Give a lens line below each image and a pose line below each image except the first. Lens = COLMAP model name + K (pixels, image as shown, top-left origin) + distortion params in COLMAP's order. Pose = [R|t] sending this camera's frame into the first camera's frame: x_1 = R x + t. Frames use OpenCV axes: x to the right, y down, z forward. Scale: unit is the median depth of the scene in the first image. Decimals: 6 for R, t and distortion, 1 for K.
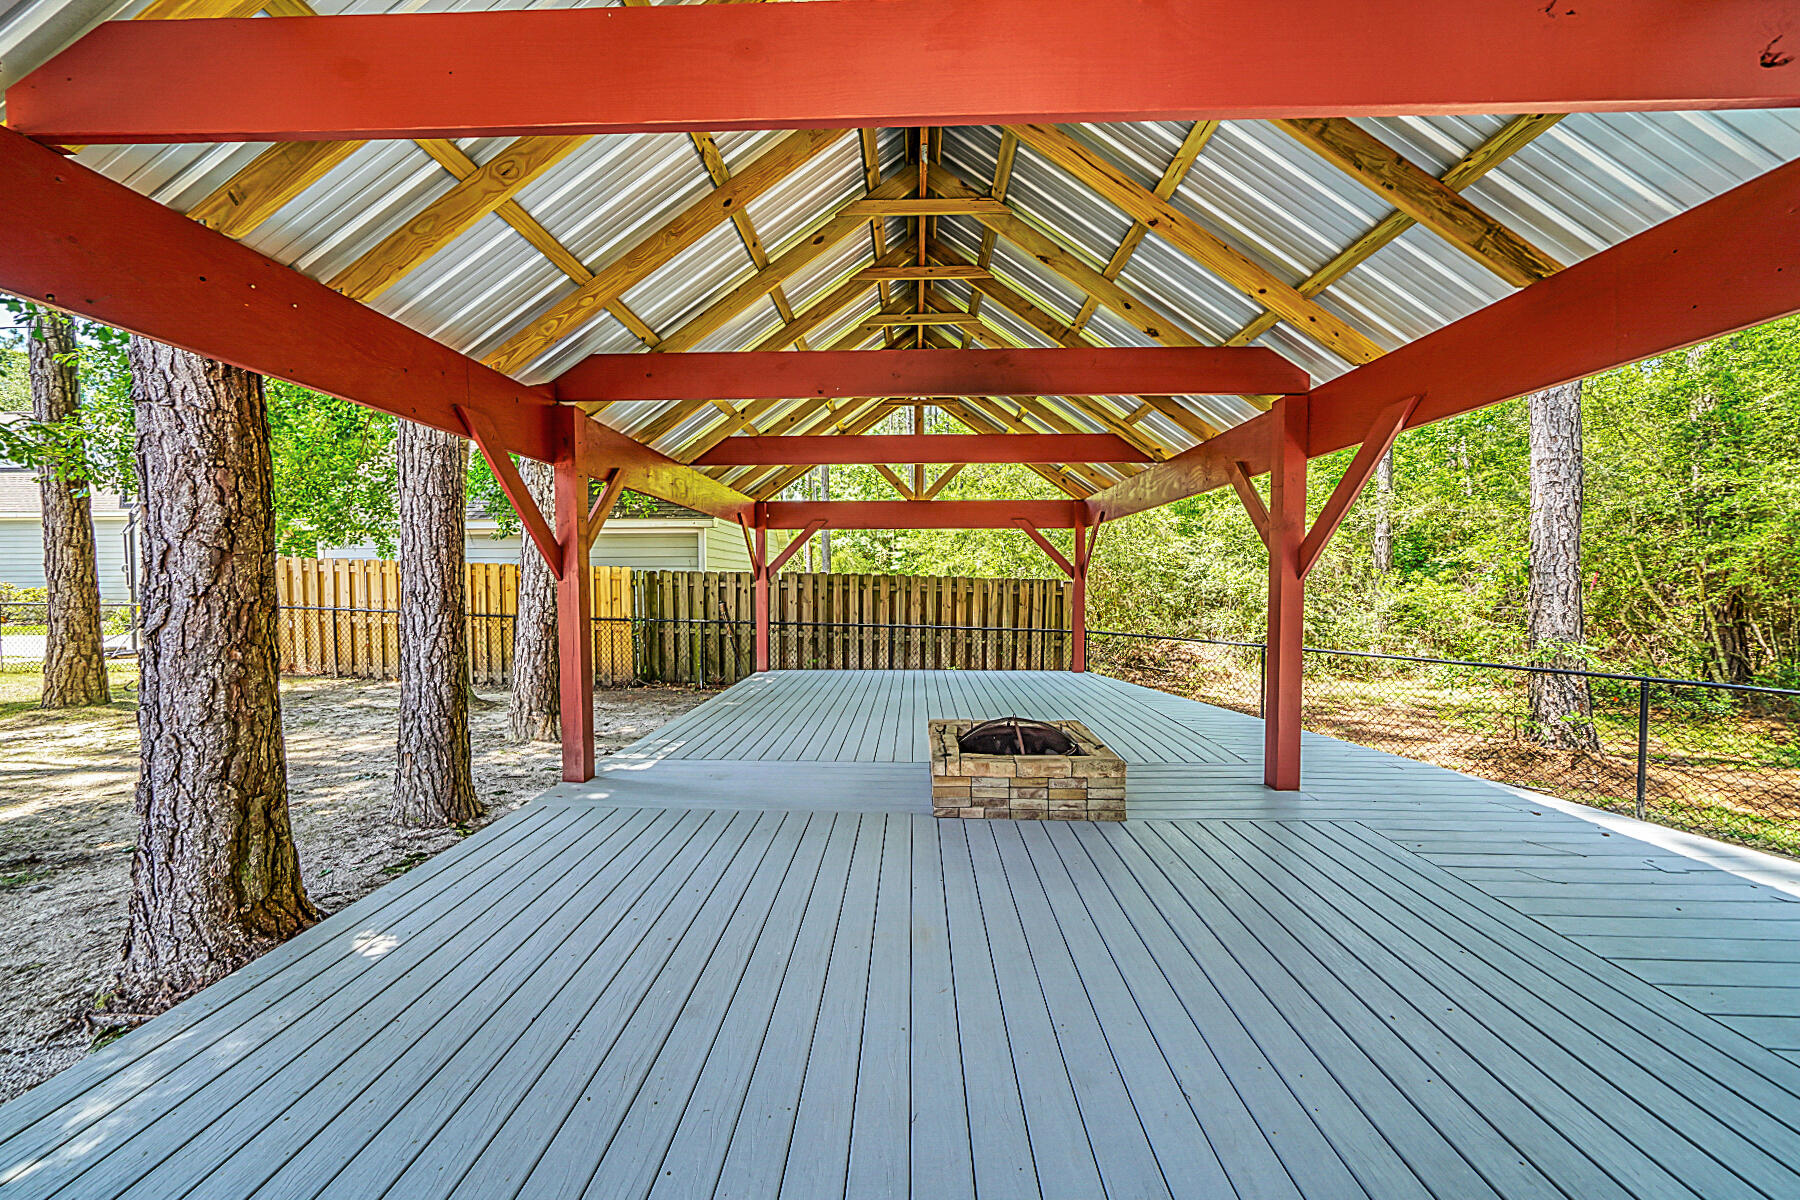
lens RADIAL K [[627.0, 0, 899.0], [0, 627.0, 600.6], [0, 0, 1]] dist [-0.003256, 0.000425]
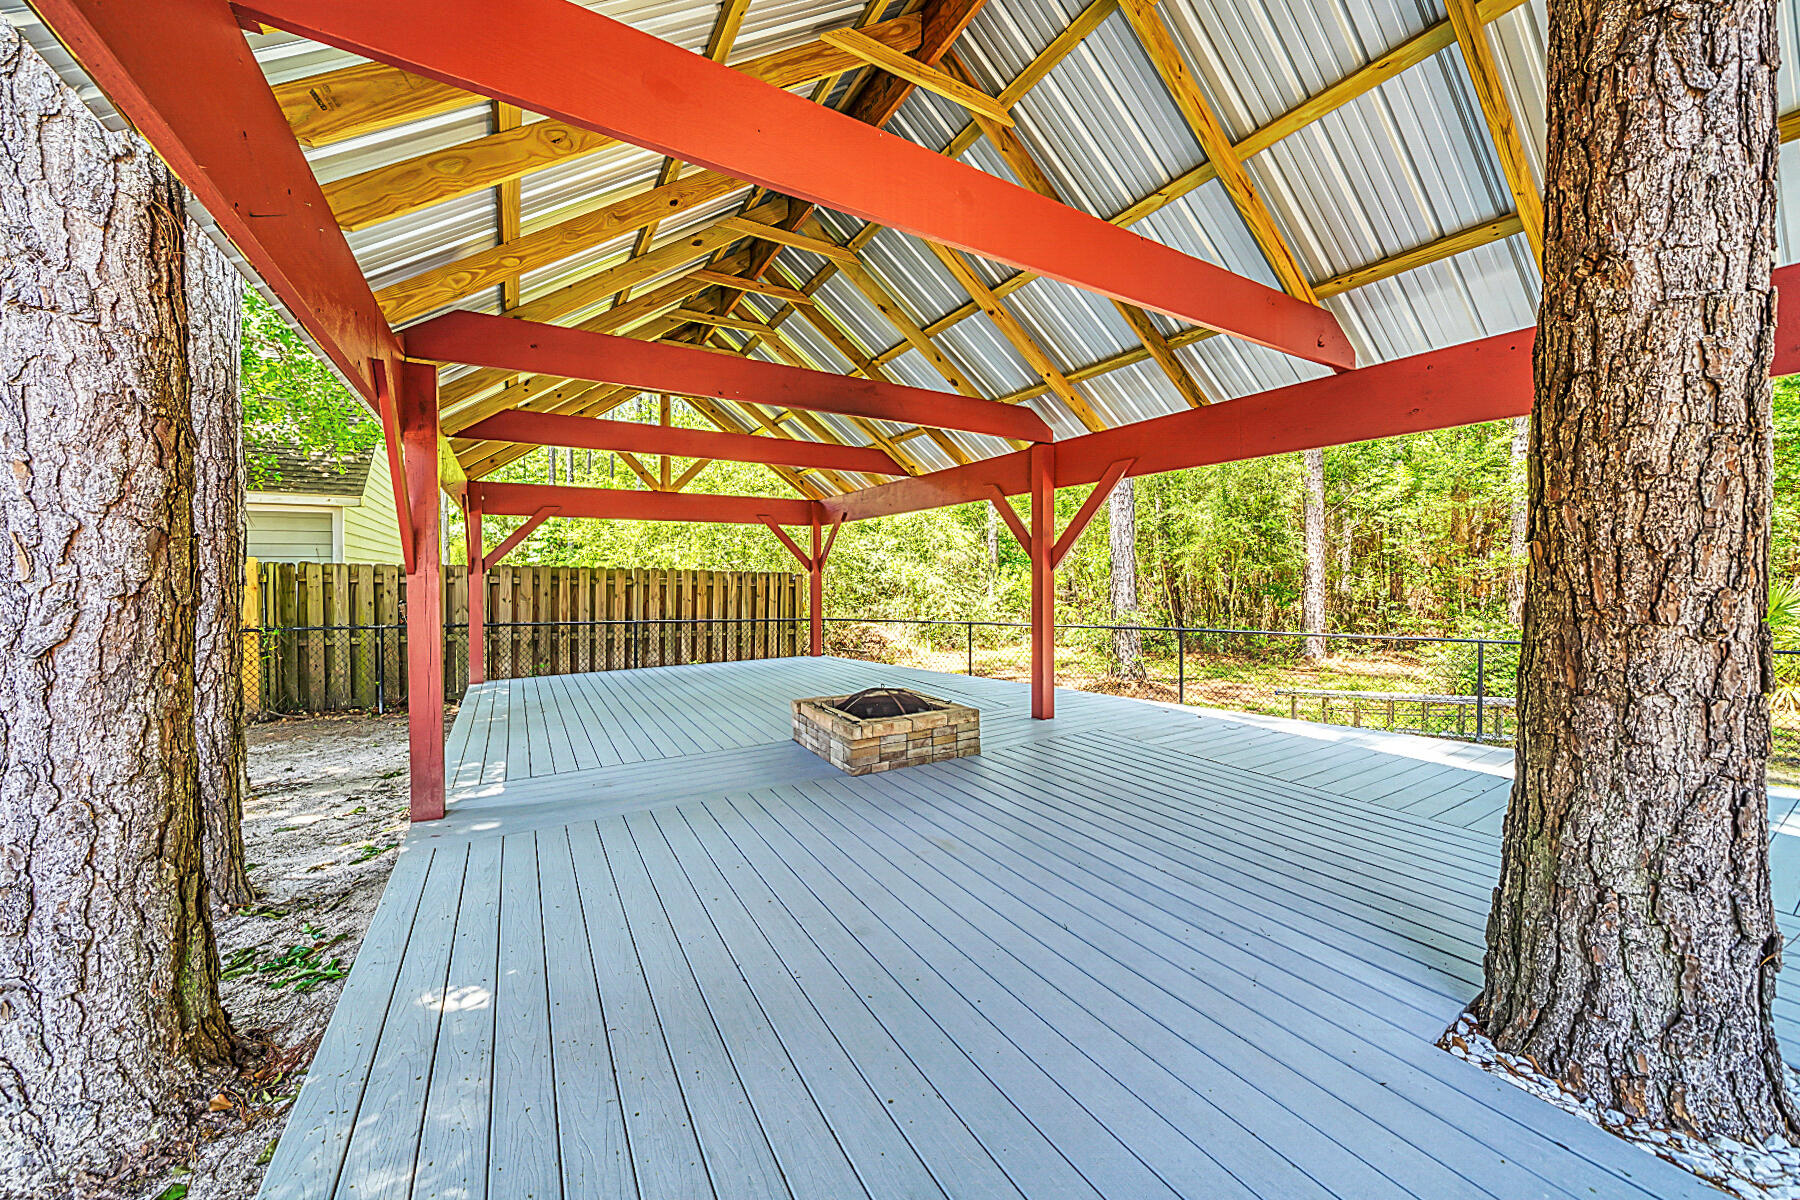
lens RADIAL K [[627.0, 0, 901.0], [0, 627.0, 575.8], [0, 0, 1]] dist [-0.003256, 0.000425]
pose [[0.842681, -0.006120, 0.538378, -0.399071], [0.021715, 0.999508, -0.022627, 0.002145], [-0.537974, 0.030758, 0.842400, -0.029958]]
